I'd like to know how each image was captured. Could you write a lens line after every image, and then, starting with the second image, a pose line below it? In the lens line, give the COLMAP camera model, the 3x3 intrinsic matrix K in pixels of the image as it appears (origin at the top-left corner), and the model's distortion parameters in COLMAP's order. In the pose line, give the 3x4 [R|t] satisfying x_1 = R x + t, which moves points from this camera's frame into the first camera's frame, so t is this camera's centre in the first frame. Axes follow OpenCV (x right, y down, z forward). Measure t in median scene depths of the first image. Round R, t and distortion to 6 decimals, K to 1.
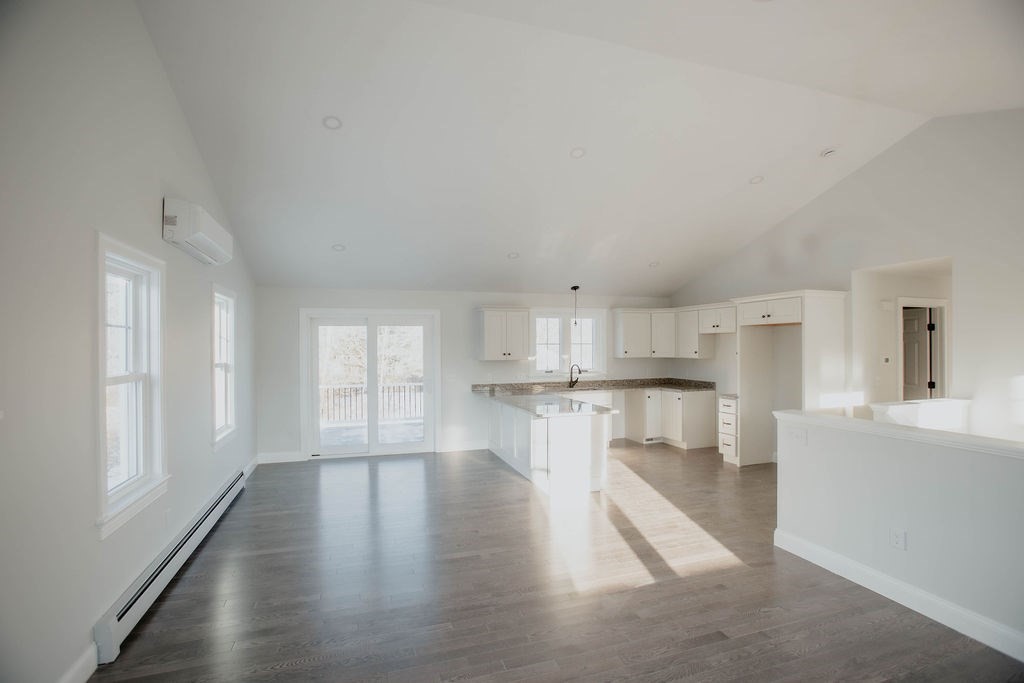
lens RADIAL K [[480.8, 0, 533.0], [0, 480.8, 377.6], [0, 0, 1]] dist [-0.040298, 0.012012]
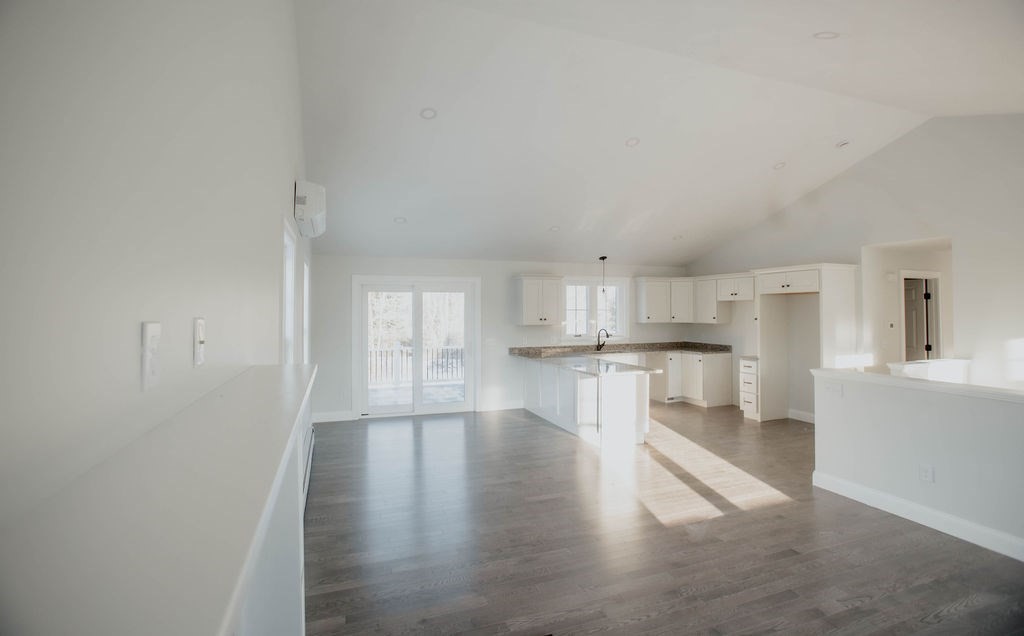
lens RADIAL K [[480.9, 0, 538.0], [0, 480.9, 330.8], [0, 0, 1]] dist [-0.025115, 0.005732]
pose [[0.998905, 0.001735, 0.046757, -0.126765], [-0.000632, 0.999721, -0.023604, 0.002589], [-0.046785, 0.023549, 0.998627, -0.080949]]
